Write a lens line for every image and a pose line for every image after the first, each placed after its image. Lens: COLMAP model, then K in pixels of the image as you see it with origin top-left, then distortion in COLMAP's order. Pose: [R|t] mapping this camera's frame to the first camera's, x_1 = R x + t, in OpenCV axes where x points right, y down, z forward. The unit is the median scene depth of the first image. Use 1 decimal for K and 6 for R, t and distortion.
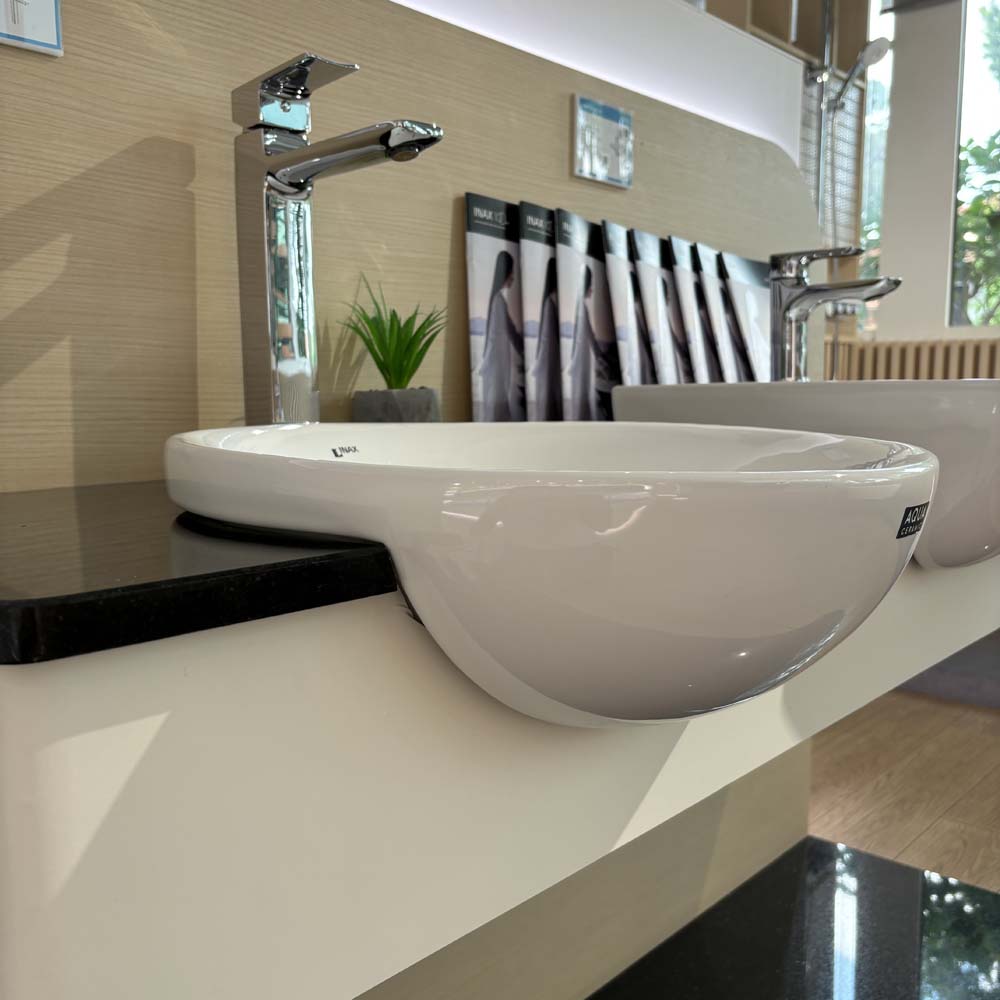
lens RADIAL K [[1020.0, 0, 502.9], [0, 1020.0, 532.3], [0, 0, 1]] dist [-0.006332, -0.000980]
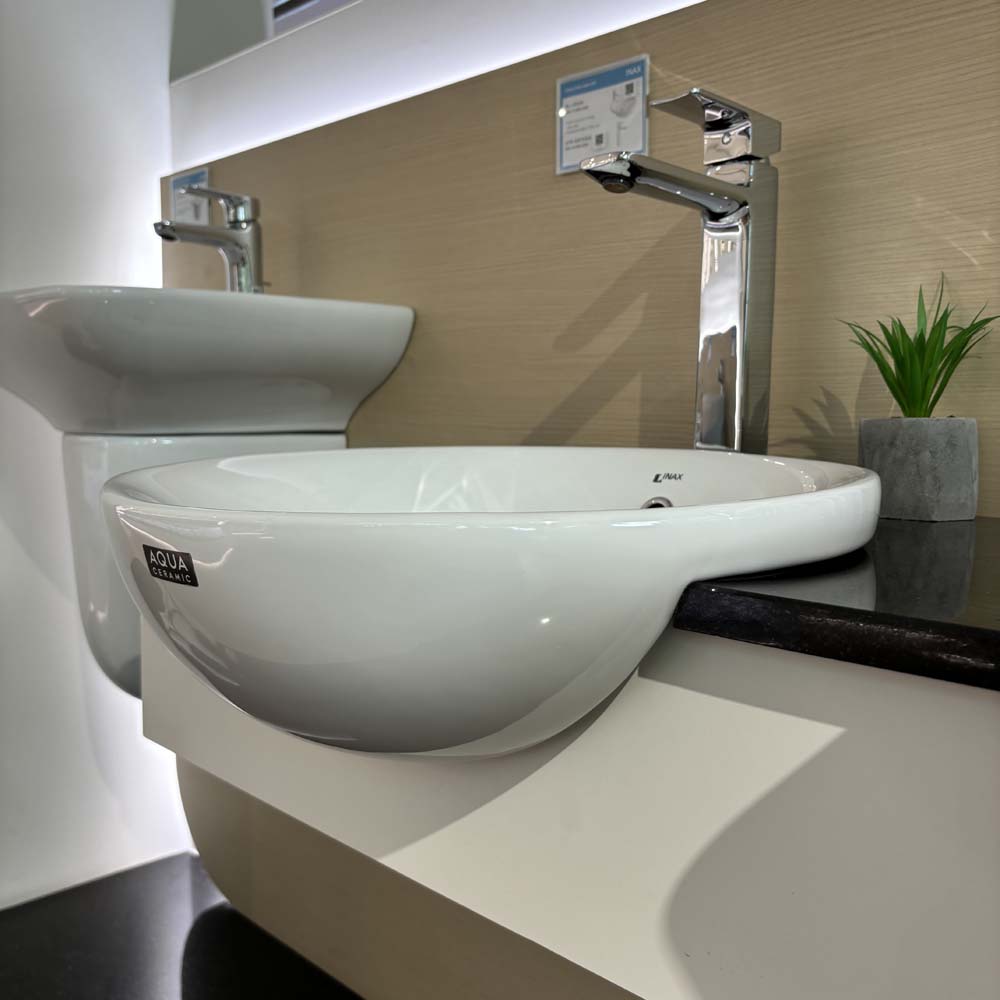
lens RADIAL K [[1020.0, 0, 502.9], [0, 1020.0, 532.3], [0, 0, 1]] dist [-0.006332, -0.000980]
pose [[-0.056513, 0.127980, -0.990165, 0.761706], [-0.143168, 0.980462, 0.134897, -0.122673], [0.988084, 0.149383, -0.037086, 0.776505]]
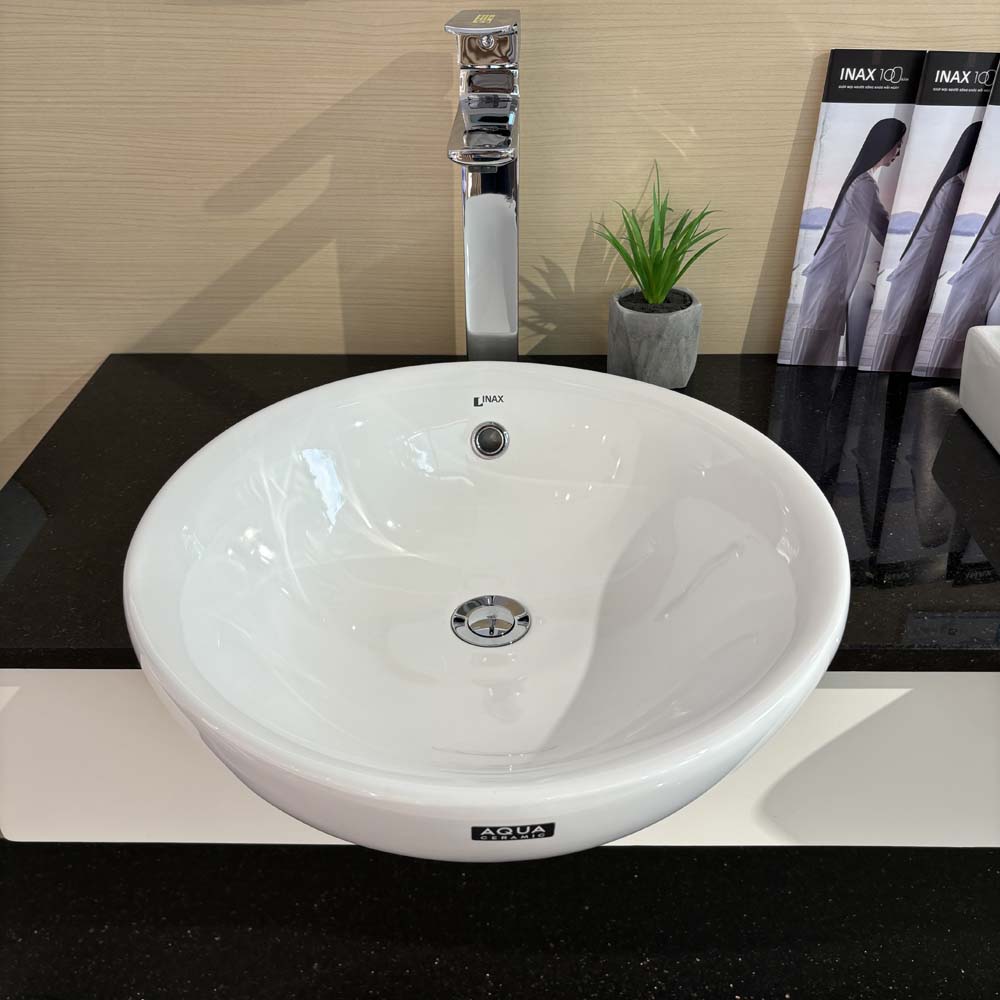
lens RADIAL K [[995.1, 0, 507.2], [0, 995.1, 503.5], [0, 0, 1]] dist [0.039754, -0.048175]
pose [[0.667190, 0.415410, -0.618298, 0.497114], [-0.105473, 0.874377, 0.473646, -0.431748], [0.737383, -0.250798, 0.627190, 0.278588]]
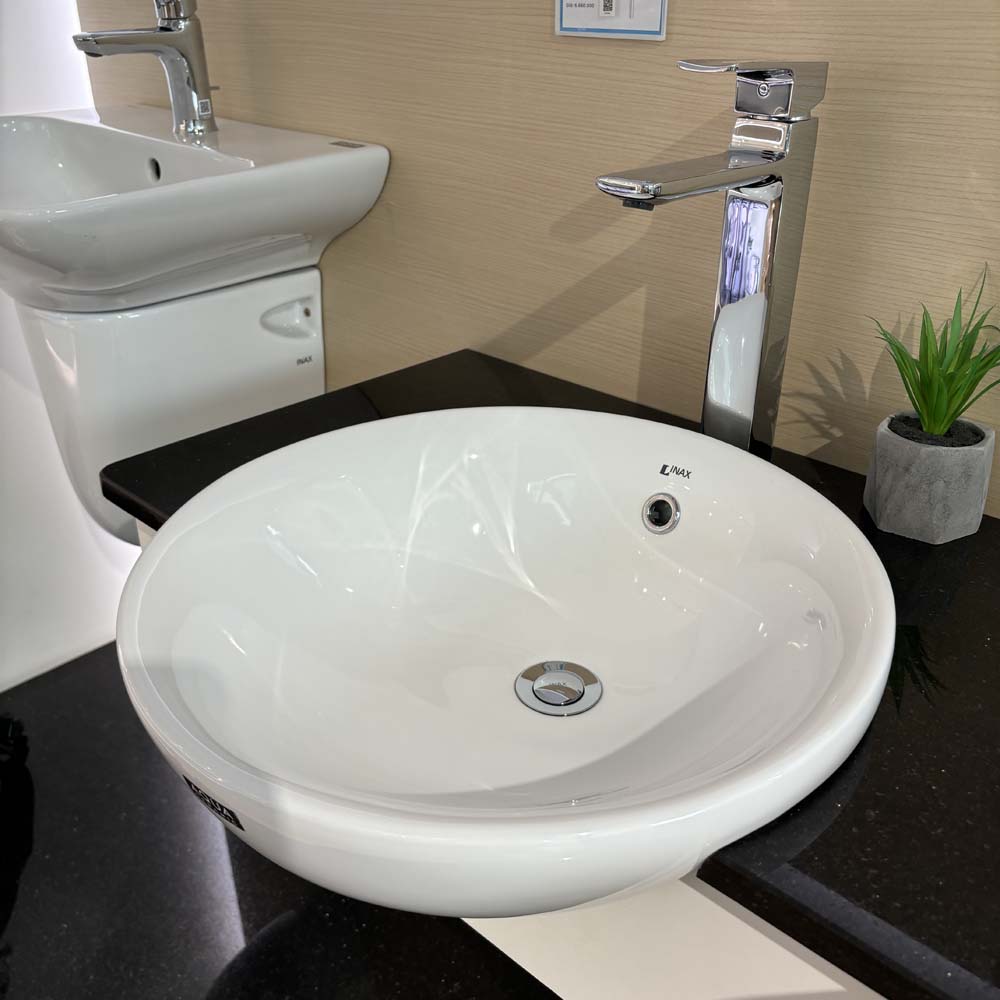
lens RADIAL K [[1020.0, 0, 502.9], [0, 1020.0, 532.3], [0, 0, 1]] dist [-0.006332, -0.000980]
pose [[-0.016489, 0.493615, -0.869524, 0.653279], [-0.137444, 0.860268, 0.490967, -0.434989], [0.990372, 0.127606, 0.053660, 0.691698]]
